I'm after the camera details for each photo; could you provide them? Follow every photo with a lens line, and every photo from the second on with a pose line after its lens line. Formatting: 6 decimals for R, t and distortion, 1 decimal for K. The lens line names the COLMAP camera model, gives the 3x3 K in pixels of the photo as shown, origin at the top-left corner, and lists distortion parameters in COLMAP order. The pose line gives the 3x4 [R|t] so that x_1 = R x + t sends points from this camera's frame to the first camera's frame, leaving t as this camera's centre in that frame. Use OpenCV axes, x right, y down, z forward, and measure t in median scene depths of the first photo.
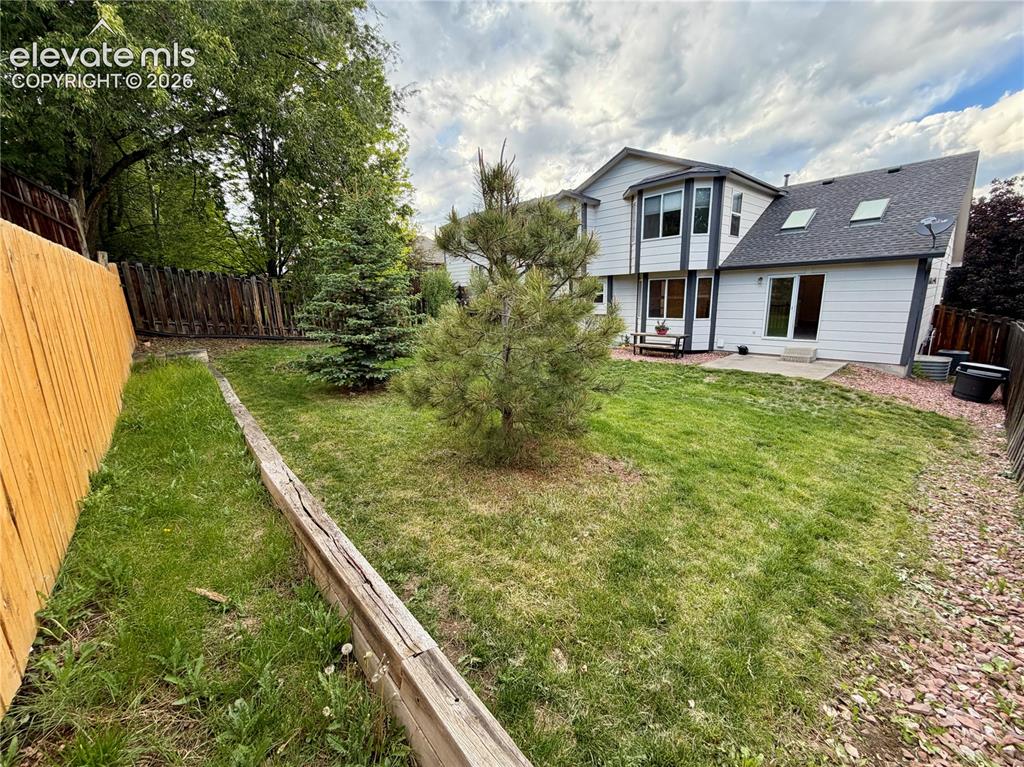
lens RADIAL K [[406.9, 0, 510.3], [0, 406.9, 383.3], [0, 0, 1]] dist [0.001948, 0.000193]
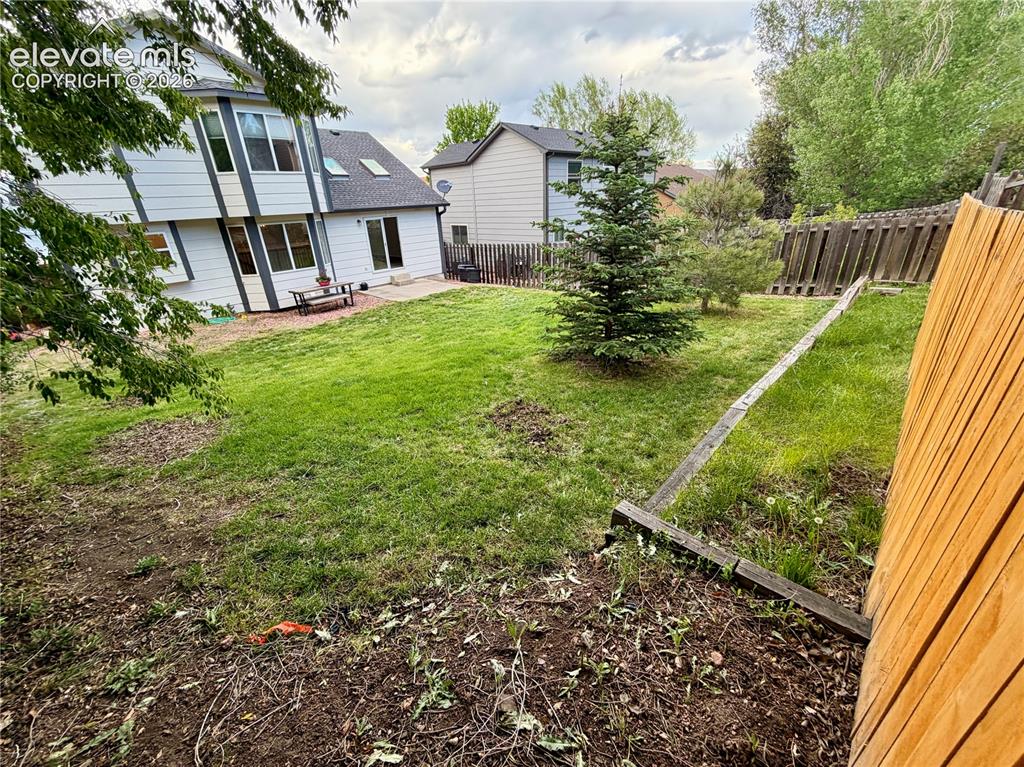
lens RADIAL K [[406.9, 0, 510.3], [0, 406.9, 383.3], [0, 0, 1]] dist [0.001948, 0.000193]
pose [[-0.109843, -0.384862, 0.916415, -0.627060], [0.254342, 0.880414, 0.400228, -0.194602], [-0.960856, 0.277044, 0.001179, 0.679450]]
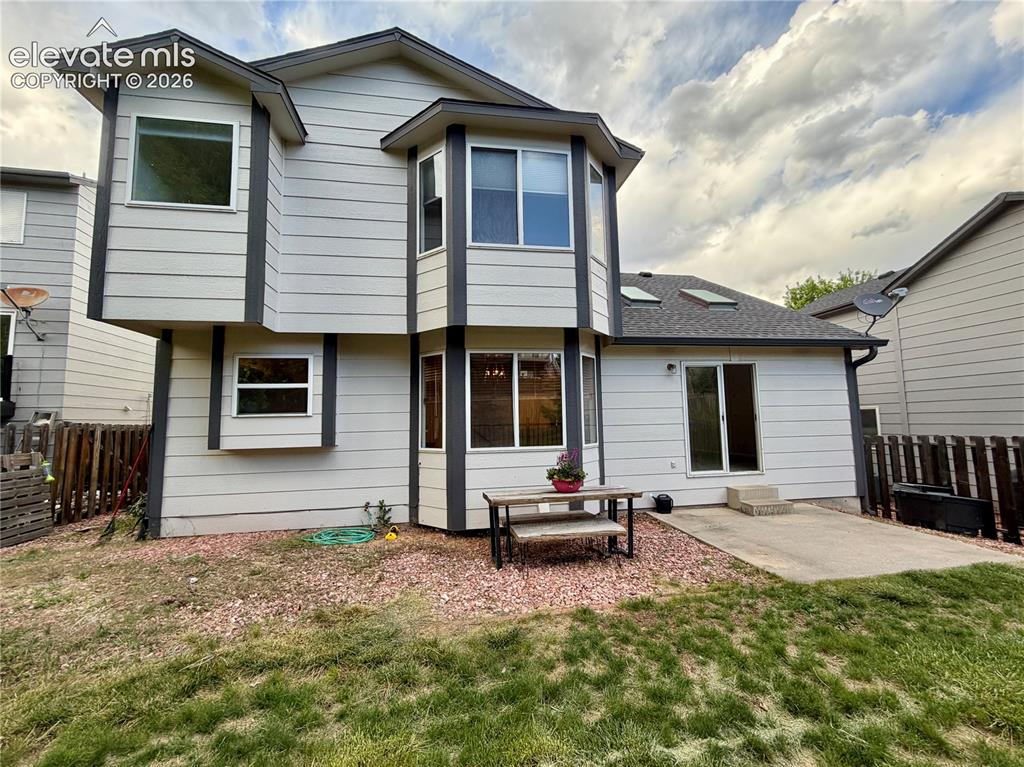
lens RADIAL K [[406.9, 0, 510.3], [0, 406.9, 383.3], [0, 0, 1]] dist [0.001948, 0.000193]
pose [[0.528273, 0.092379, 0.844034, 0.039370], [0.185222, 0.957585, -0.220736, -0.146507], [-0.828626, 0.272942, 0.488756, 0.872102]]
